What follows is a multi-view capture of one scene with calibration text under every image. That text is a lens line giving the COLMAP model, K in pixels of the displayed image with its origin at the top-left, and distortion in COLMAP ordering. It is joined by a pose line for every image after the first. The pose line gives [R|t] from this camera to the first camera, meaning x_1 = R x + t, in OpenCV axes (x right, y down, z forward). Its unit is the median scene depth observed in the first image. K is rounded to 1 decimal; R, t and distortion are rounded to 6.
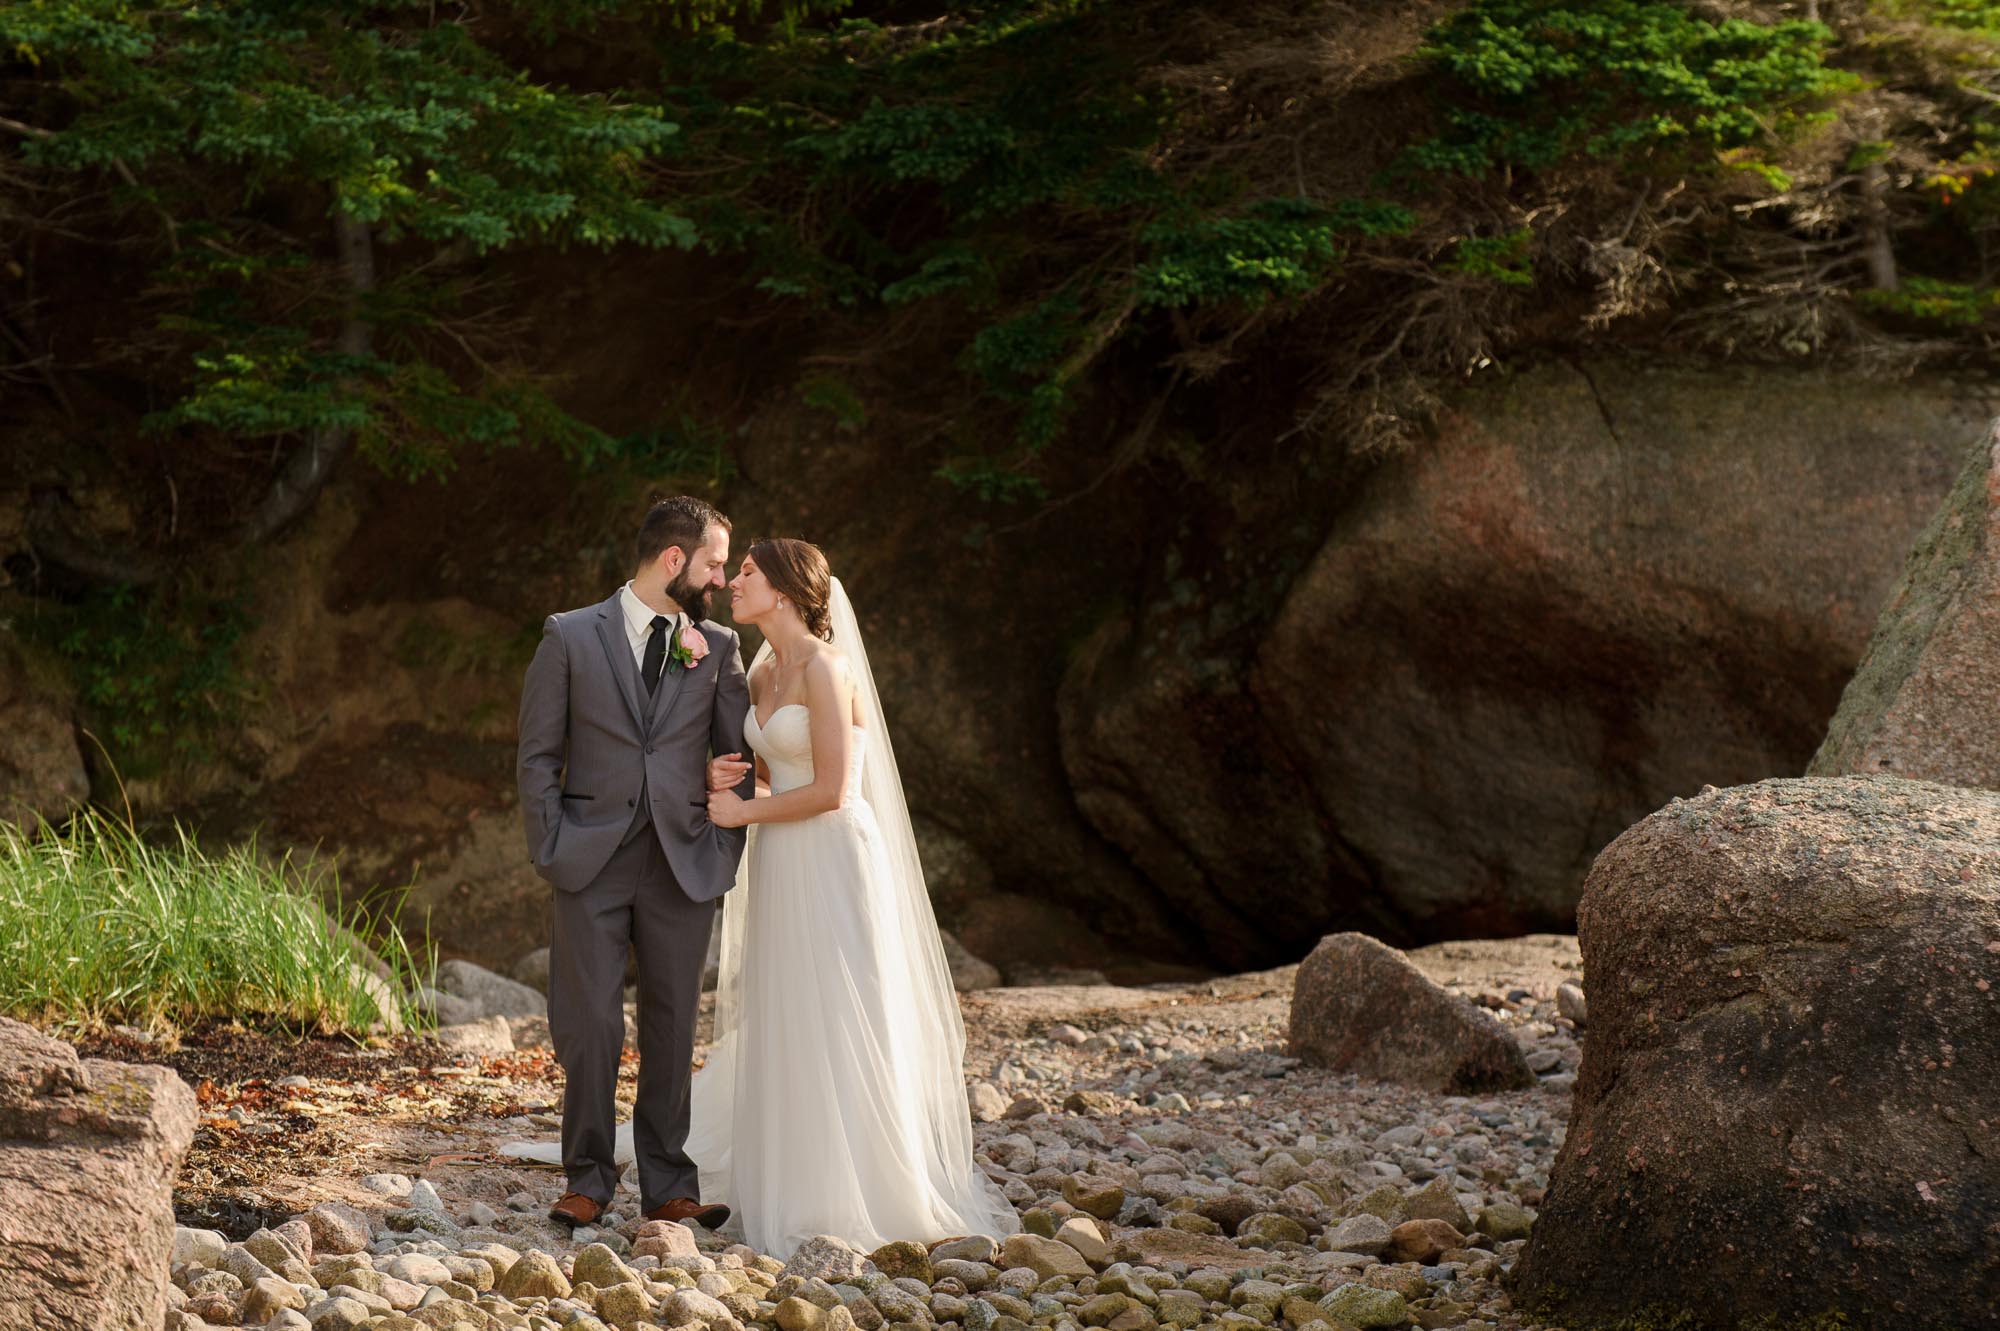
lens RADIAL K [[8923.7, 0, 999.5], [0, 8923.7, 665.5], [0, 0, 1]] dist [-0.205579, 0.000000]
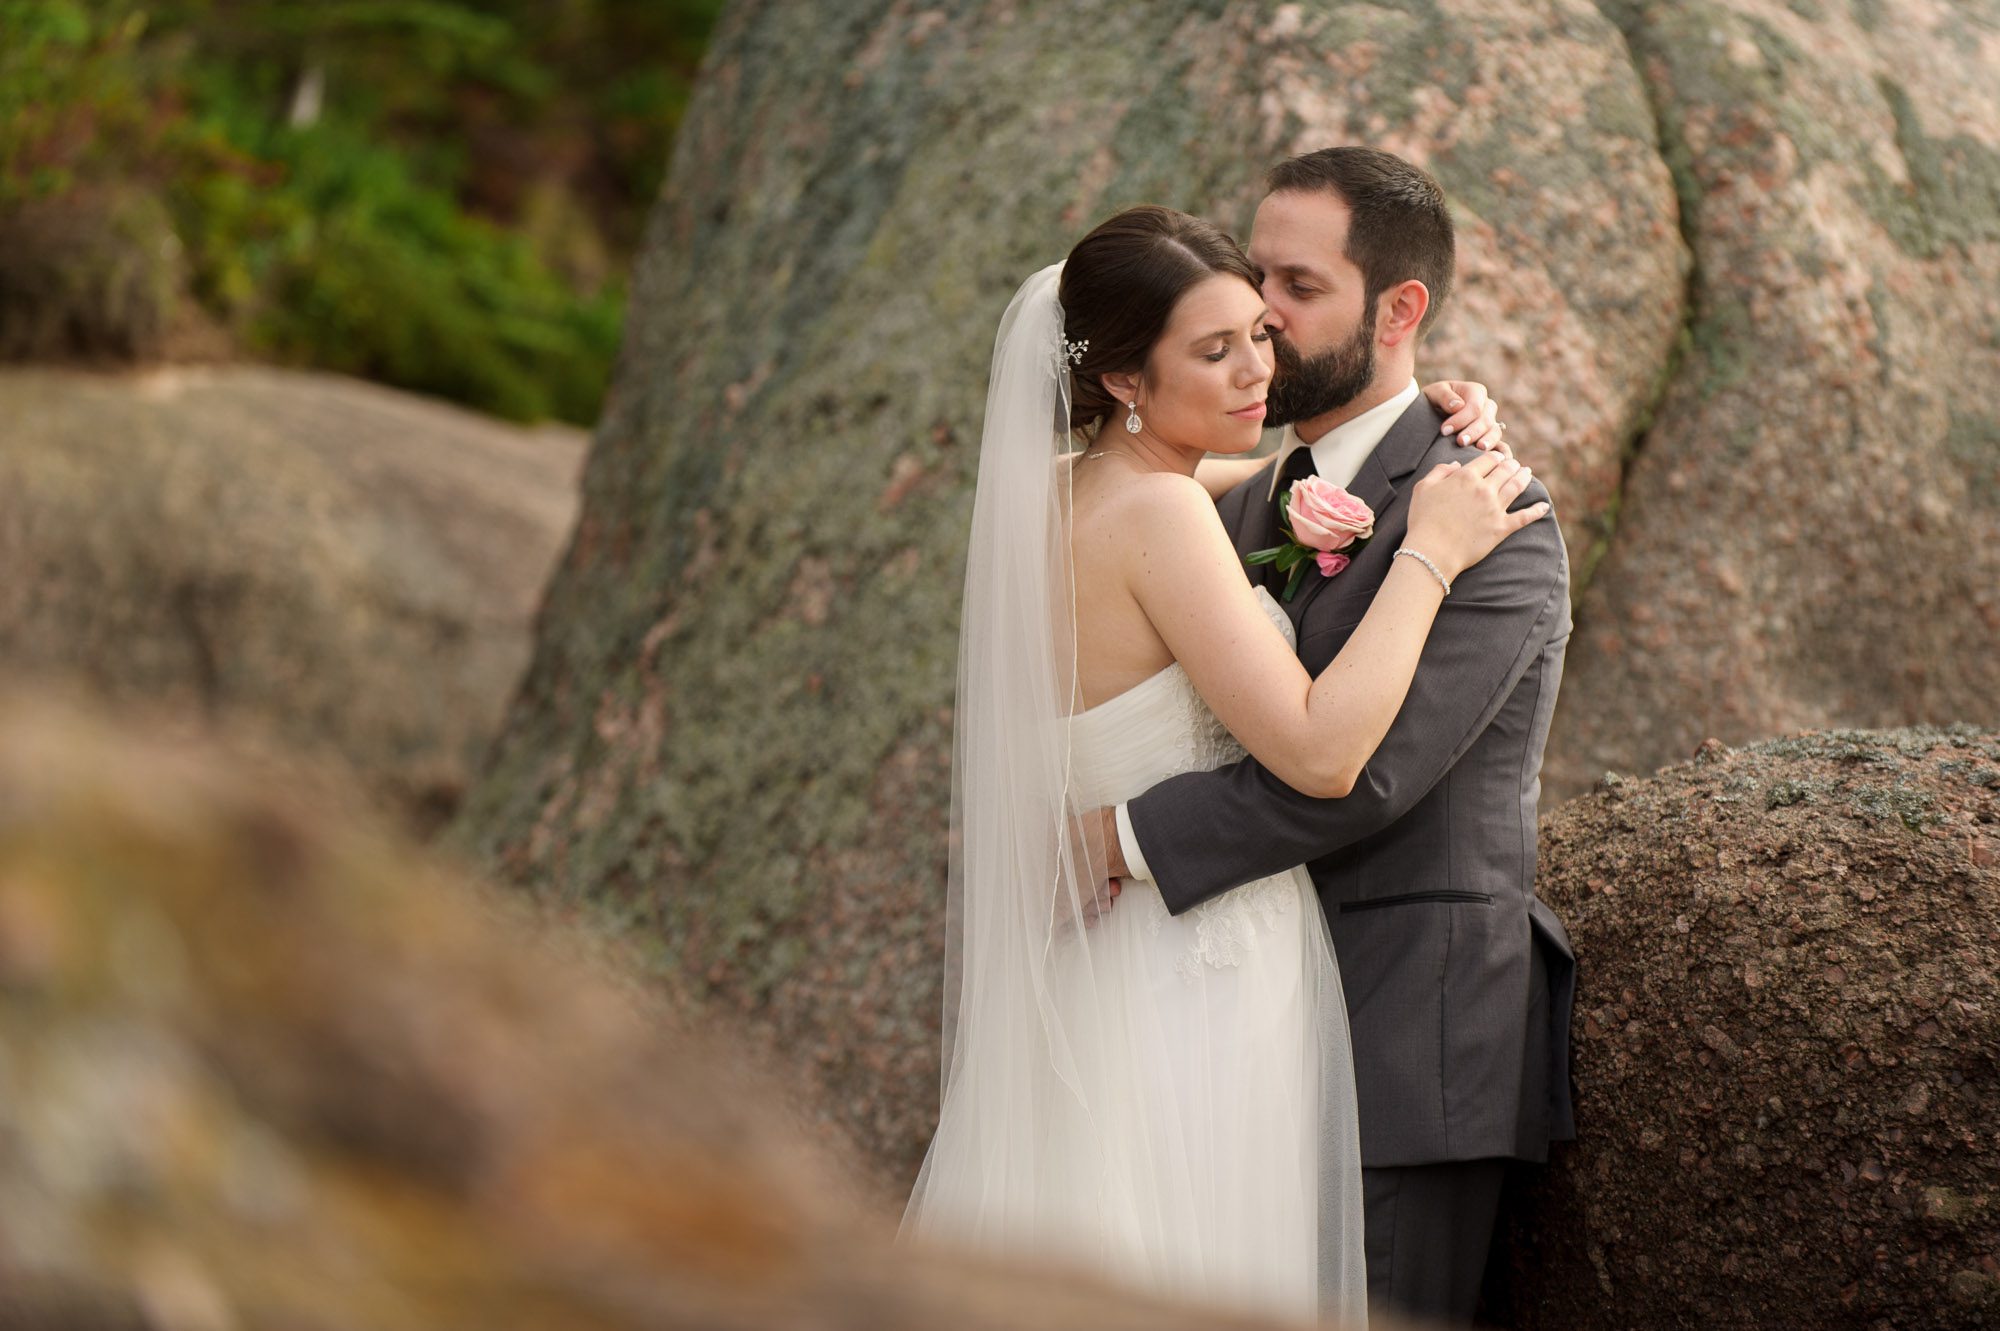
lens RADIAL K [[8352.8, 0, 999.7], [0, 8352.8, 666.5], [0, 0, 1]] dist [0.118694, 0.000000]
pose [[0.839169, 0.013036, 0.543714, -0.133415], [0.017250, 0.998572, -0.050565, 0.024068], [-0.543597, 0.051812, 0.837746, 0.564855]]
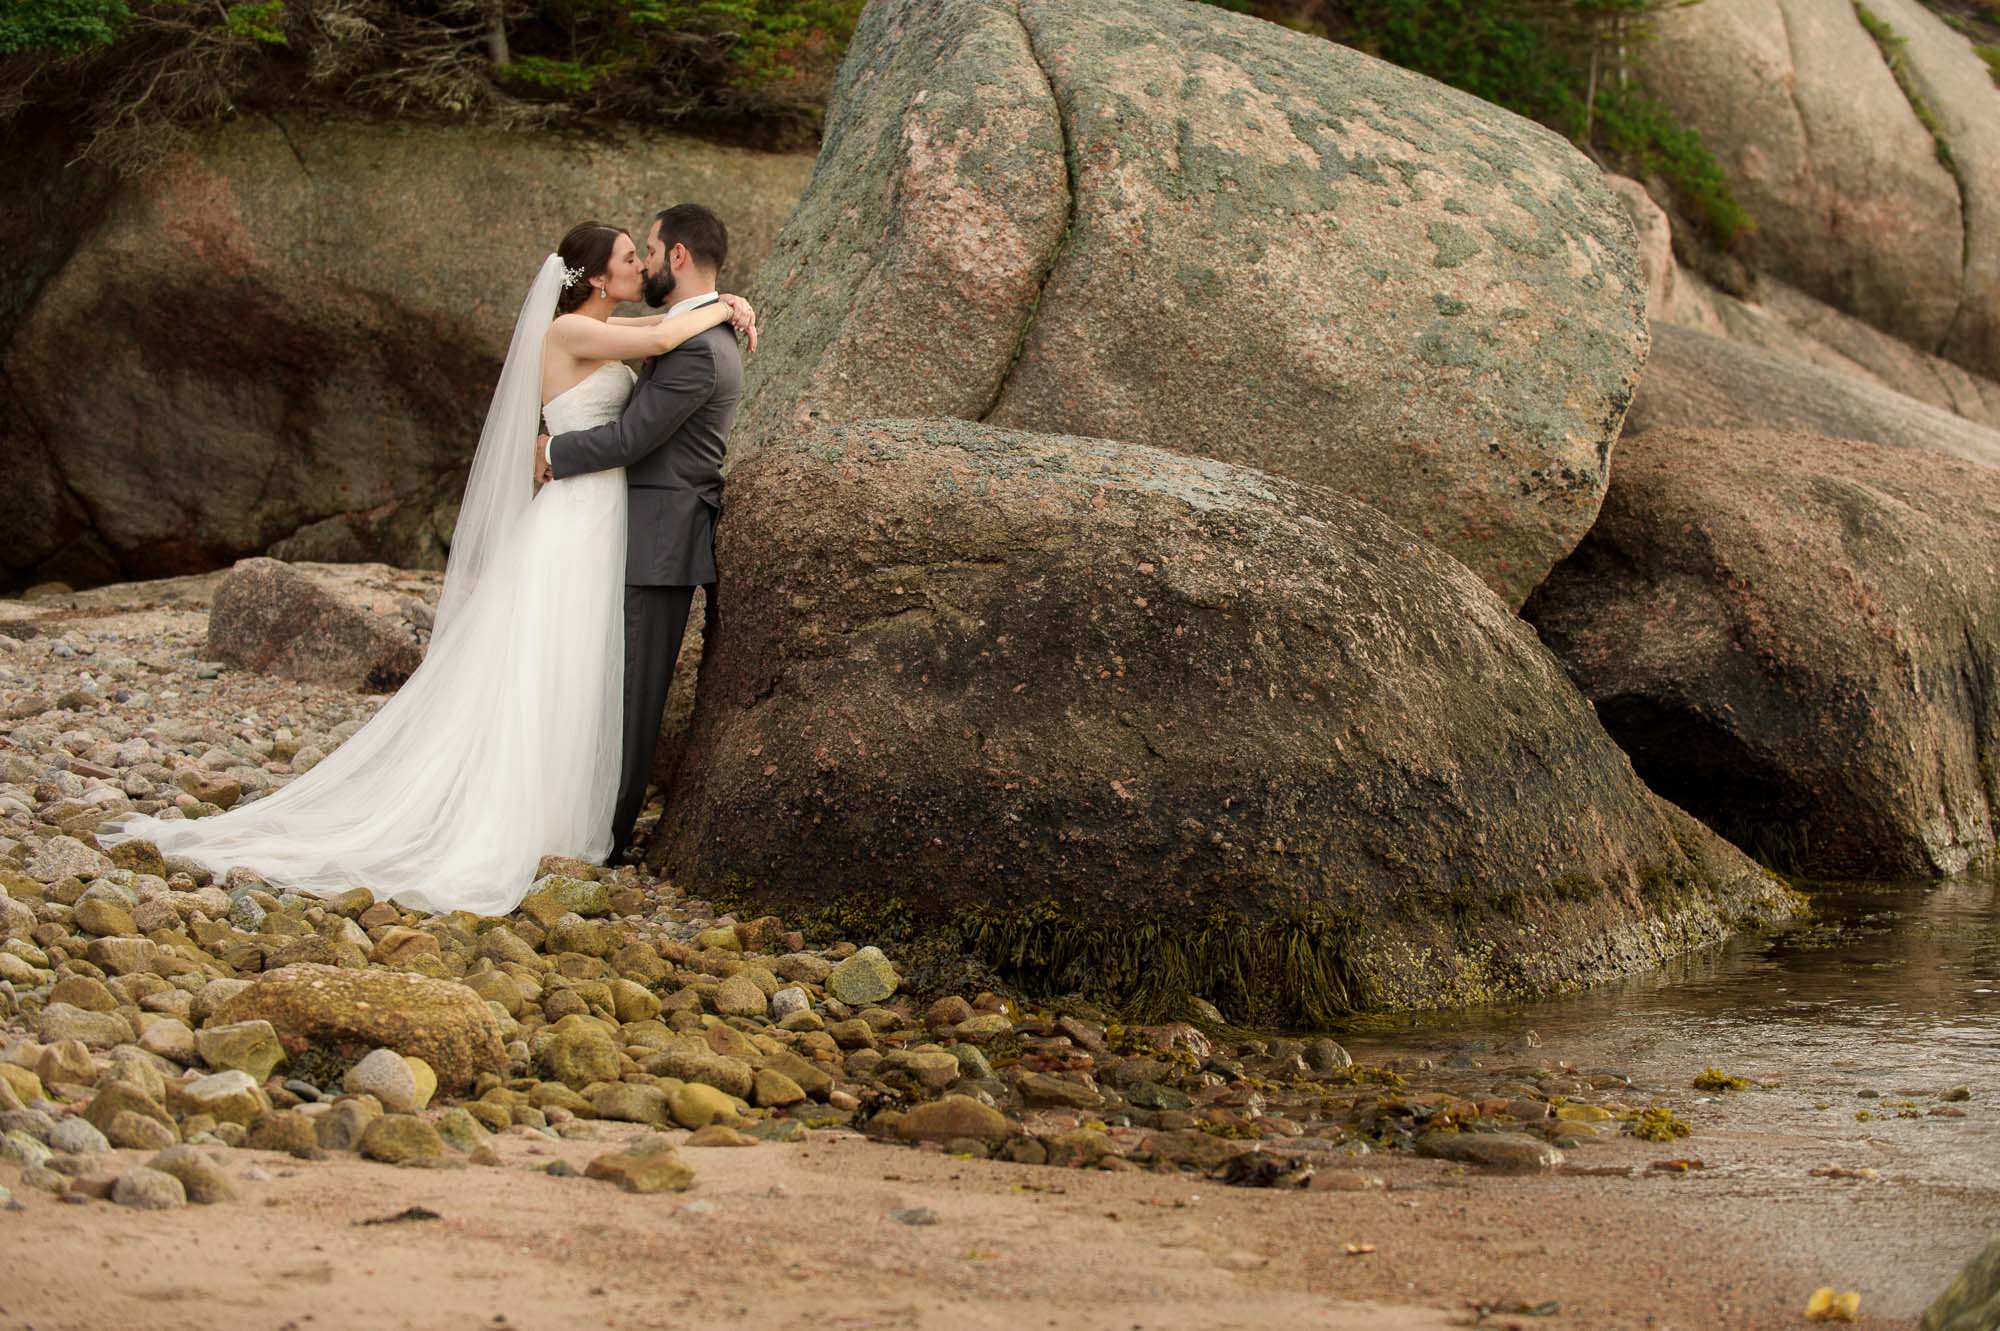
lens RADIAL K [[5206.8, 0, 1000.7], [0, 5206.8, 664.0], [0, 0, 1]] dist [-0.222269, 0.000000]
pose [[0.944495, -0.000920, 0.328526, -0.093054], [-0.014613, 0.998889, 0.044807, 0.011466], [-0.328202, -0.047121, 0.943432, 0.305347]]
